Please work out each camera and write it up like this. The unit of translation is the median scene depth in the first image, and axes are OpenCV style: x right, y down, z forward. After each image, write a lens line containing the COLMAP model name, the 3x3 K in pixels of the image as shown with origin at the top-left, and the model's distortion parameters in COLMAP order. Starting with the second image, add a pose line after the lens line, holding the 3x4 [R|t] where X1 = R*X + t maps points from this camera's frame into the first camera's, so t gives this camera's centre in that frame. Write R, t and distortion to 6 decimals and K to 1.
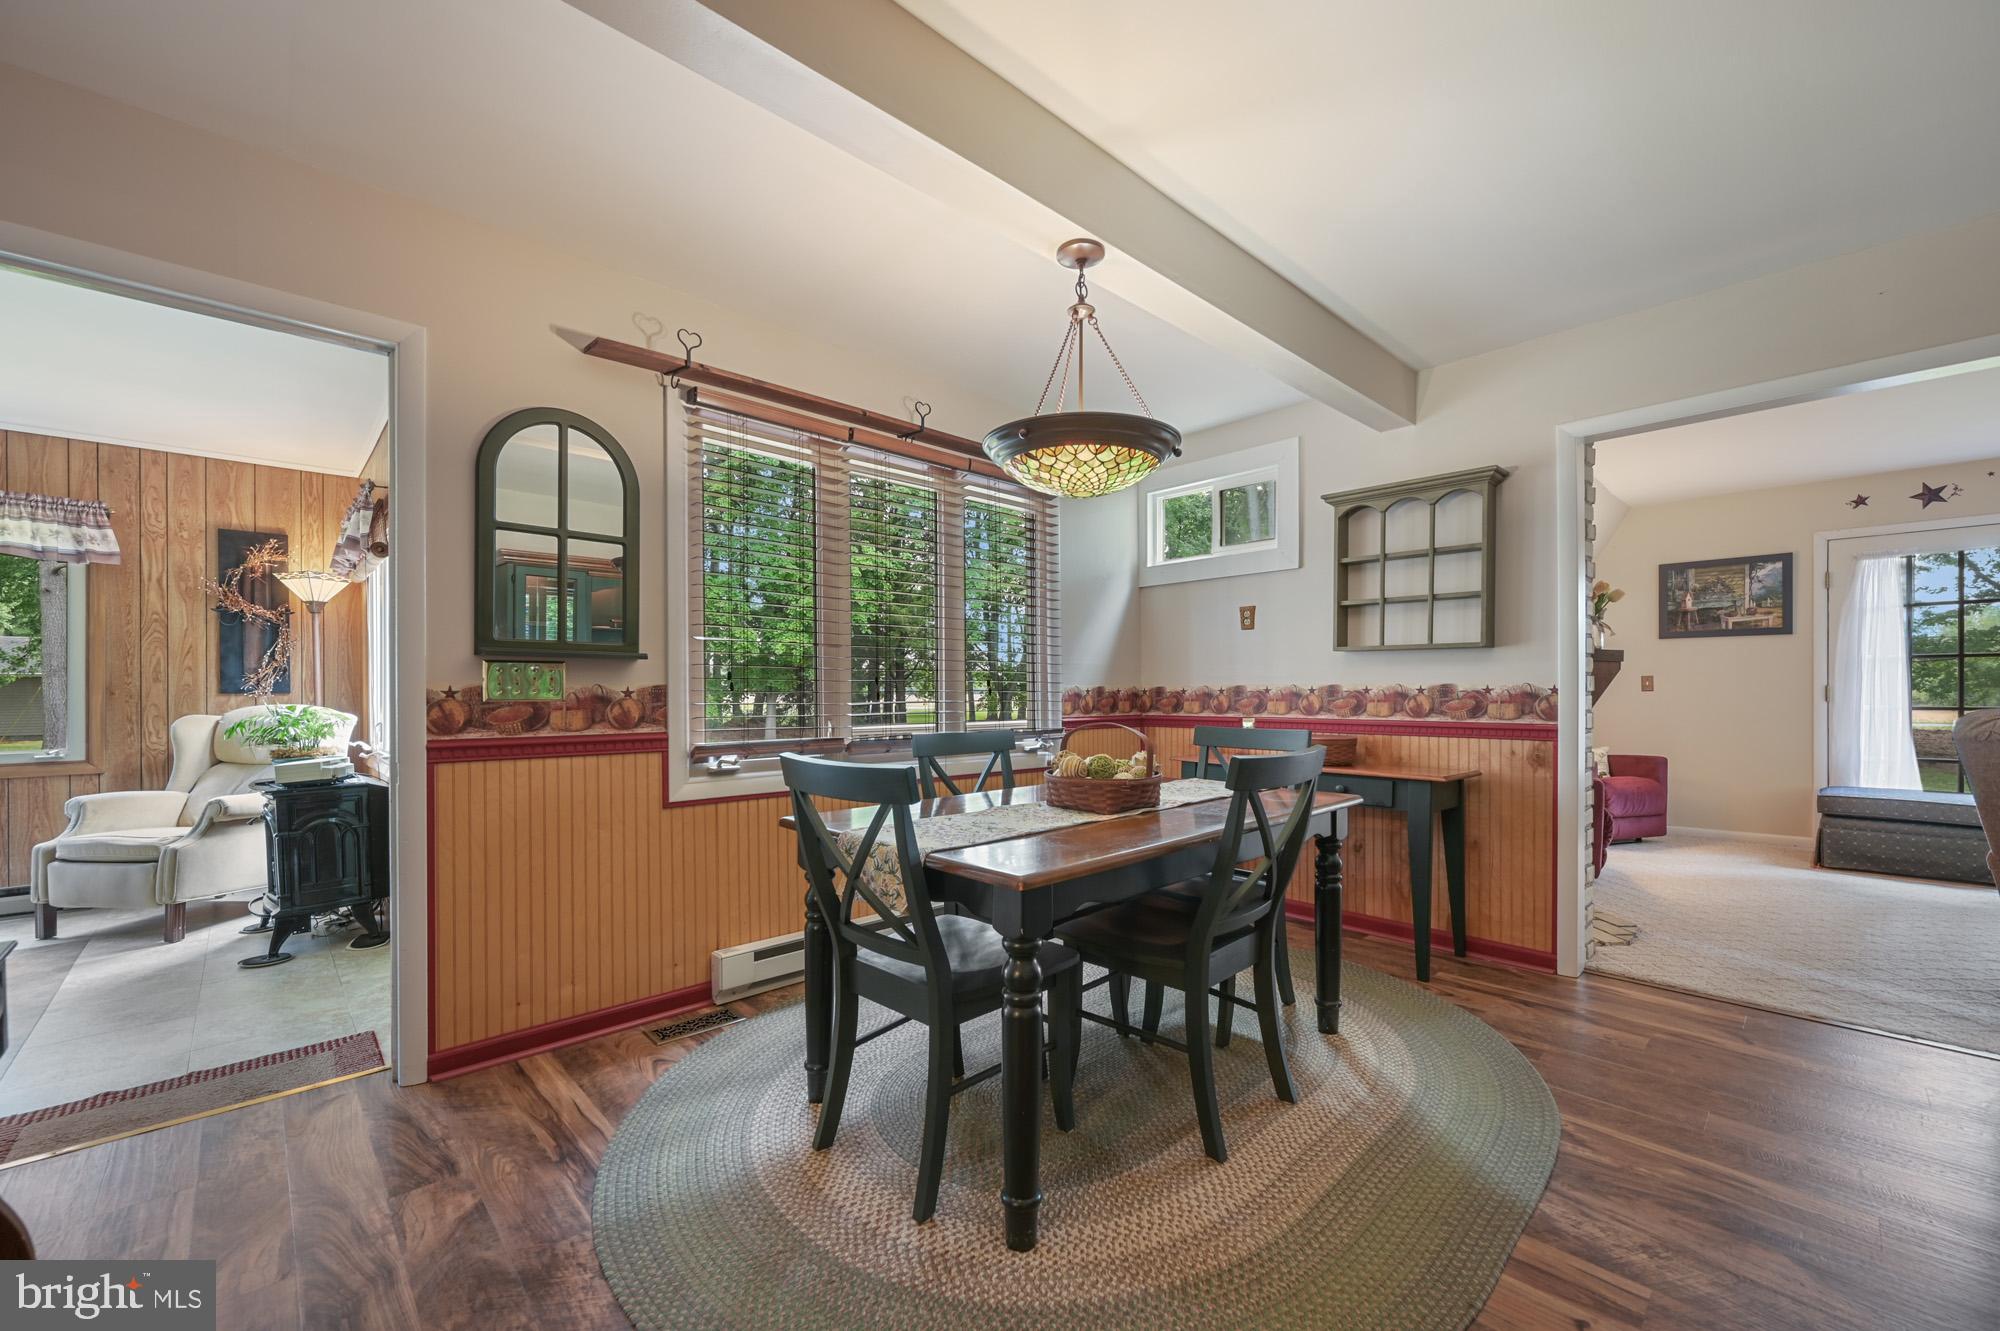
lens RADIAL K [[792.5, 0, 999.9], [0, 792.5, 694.4], [0, 0, 1]] dist [0.000287, -0.000010]
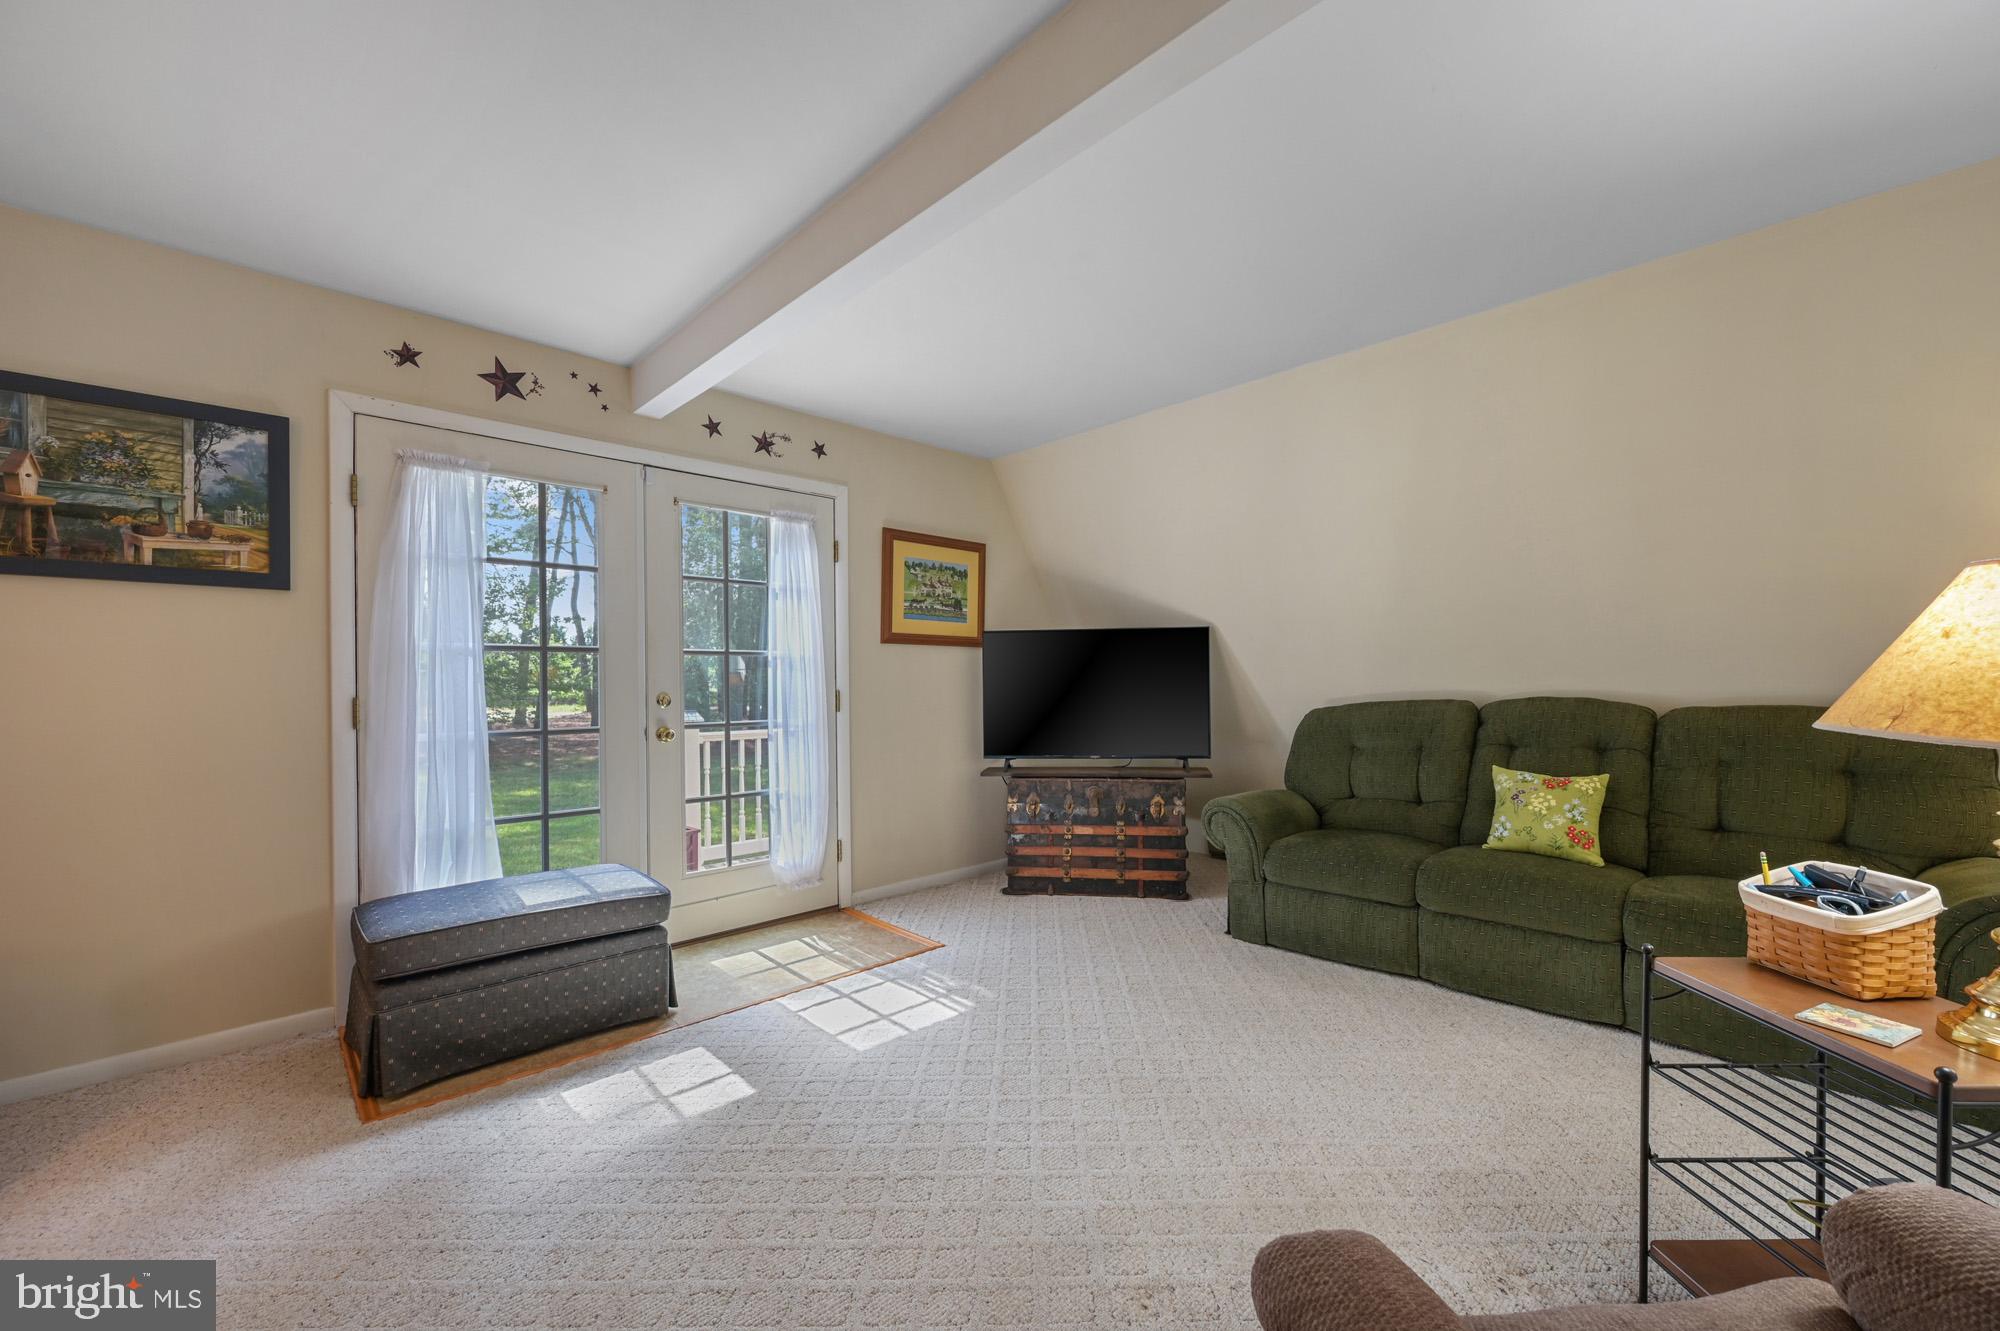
lens RADIAL K [[793.6, 0, 1003.8], [0, 793.6, 678.0], [0, 0, 1]] dist [0.000794, 0.000254]
pose [[-0.000277, 0.001823, 0.999998, 0.774972], [0.005772, 0.999982, -0.001821, -0.030259], [-0.999983, 0.005772, -0.000288, 0.846269]]
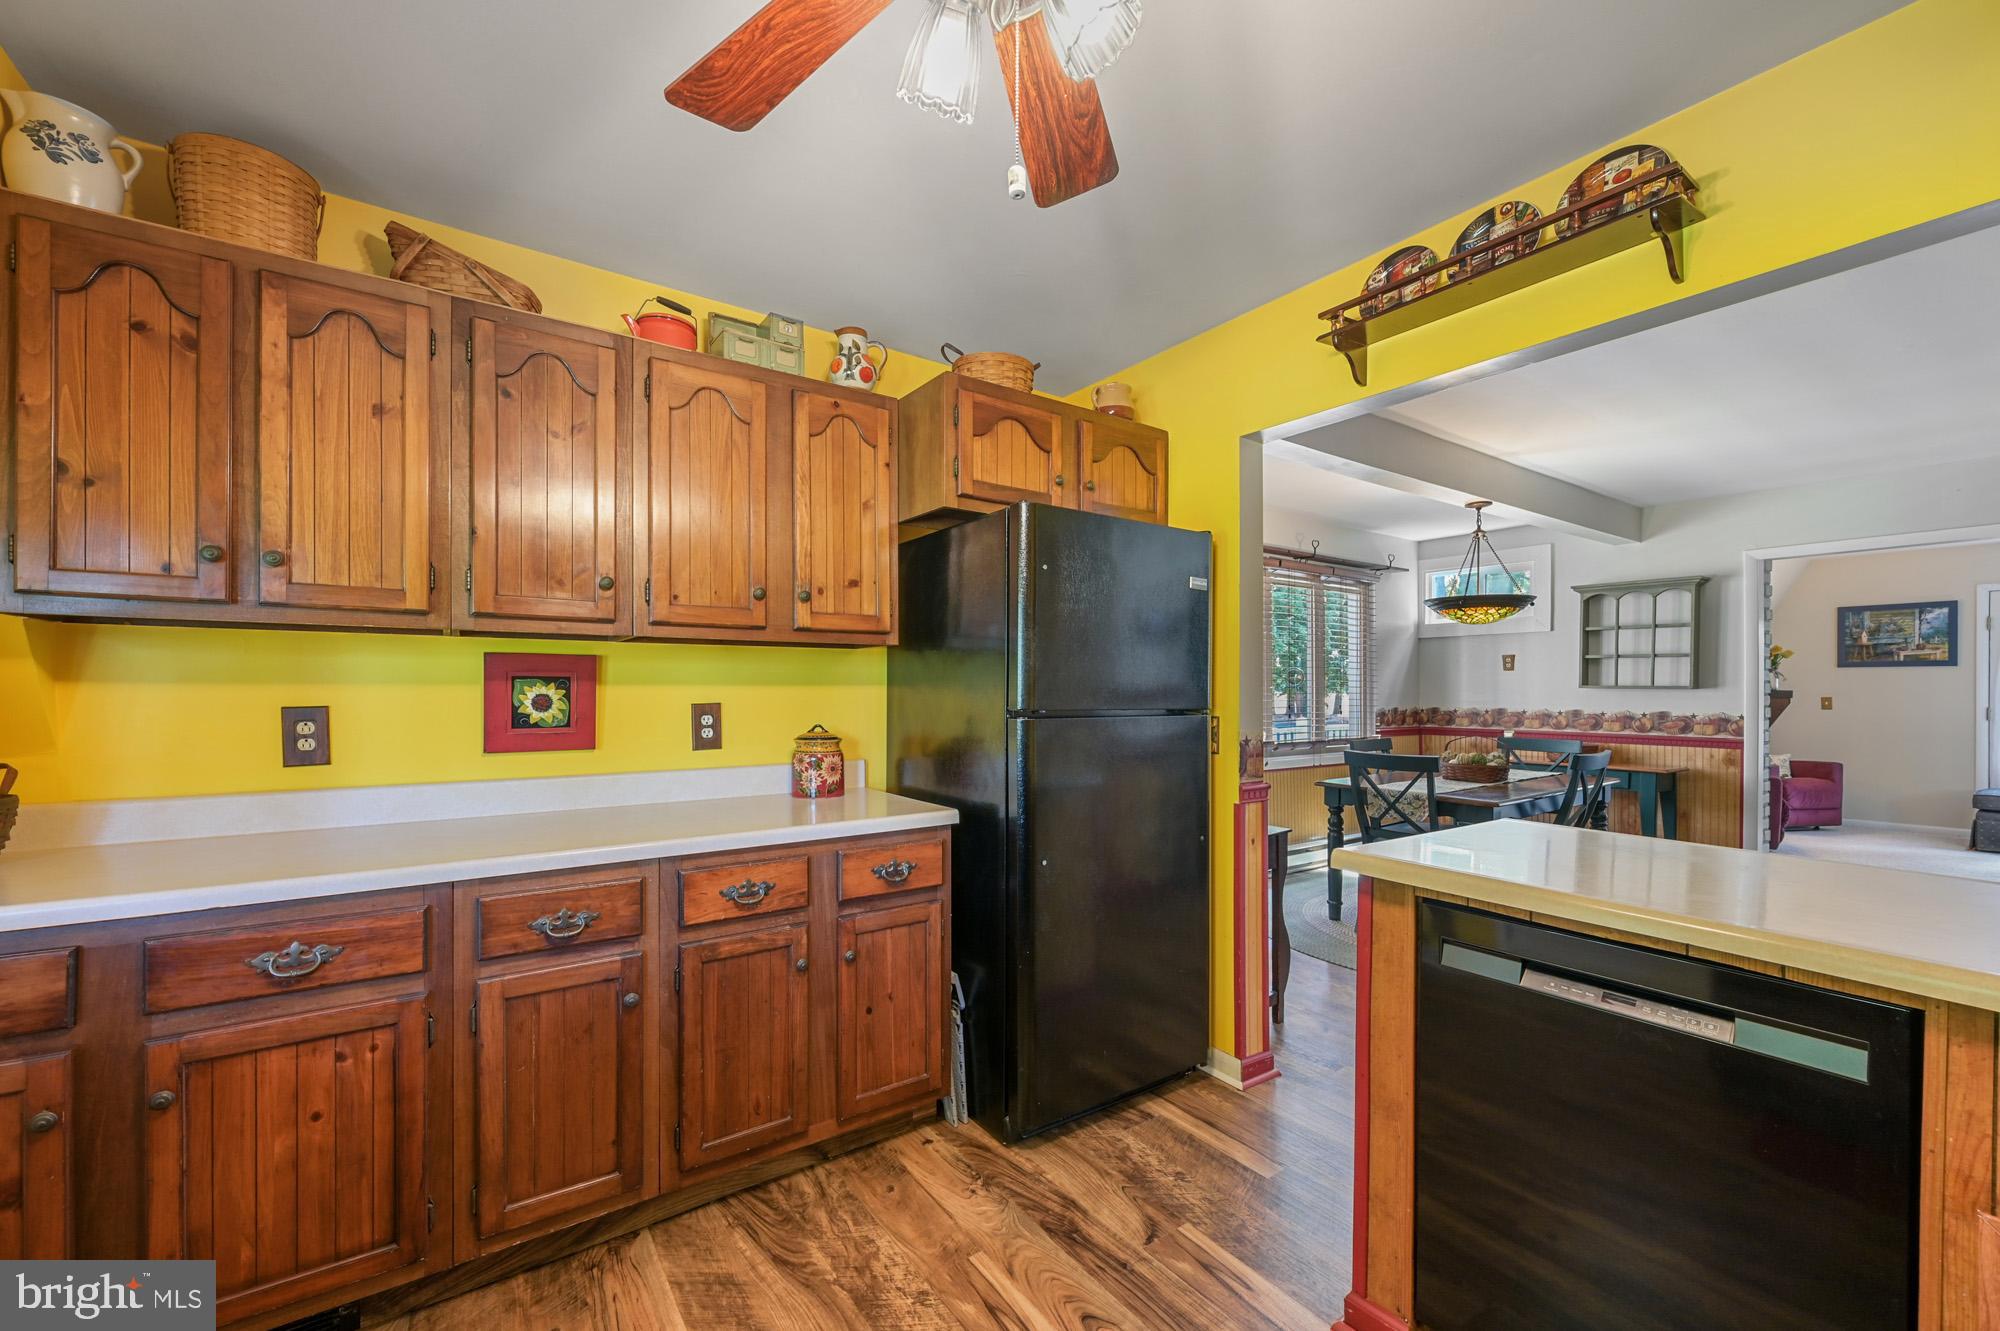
lens RADIAL K [[796.4, 0, 999.2], [0, 796.4, 689.8], [0, 0, 1]] dist [0.001854, 0.000679]
pose [[0.990291, 0.004673, -0.138932, -0.466455], [-0.005006, 0.999985, -0.002048, -0.041886], [0.138920, 0.002723, 0.990300, -0.668355]]
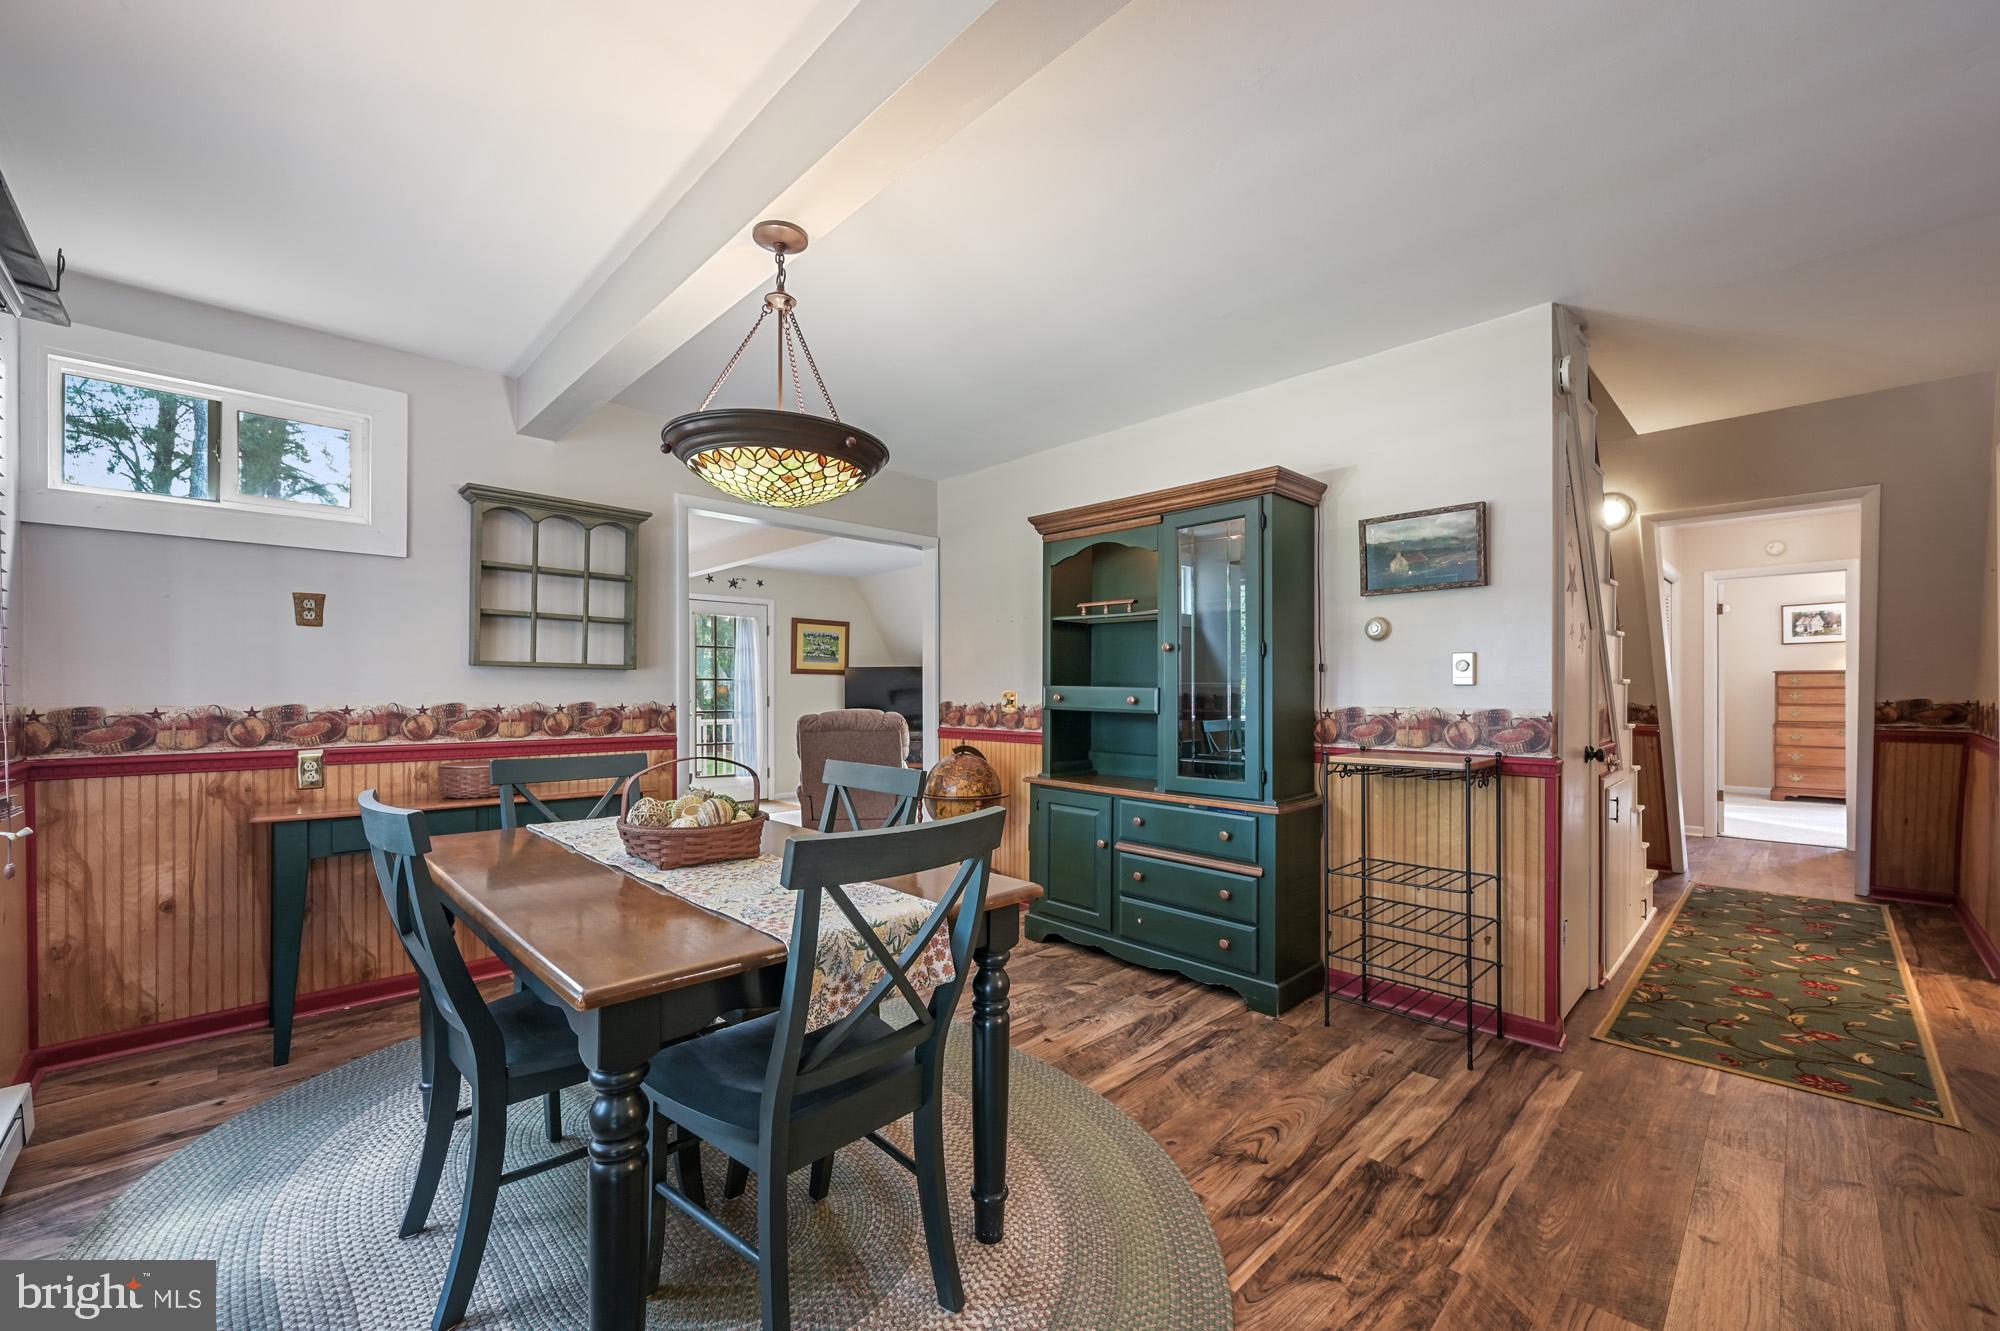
lens RADIAL K [[792.5, 0, 999.9], [0, 792.5, 694.4], [0, 0, 1]] dist [0.000287, -0.000010]
pose [[-0.012519, 0.000167, 0.999922, -0.452386], [0.005098, 0.999987, -0.000104, -0.018824], [-0.999909, 0.005096, -0.012519, 0.428803]]
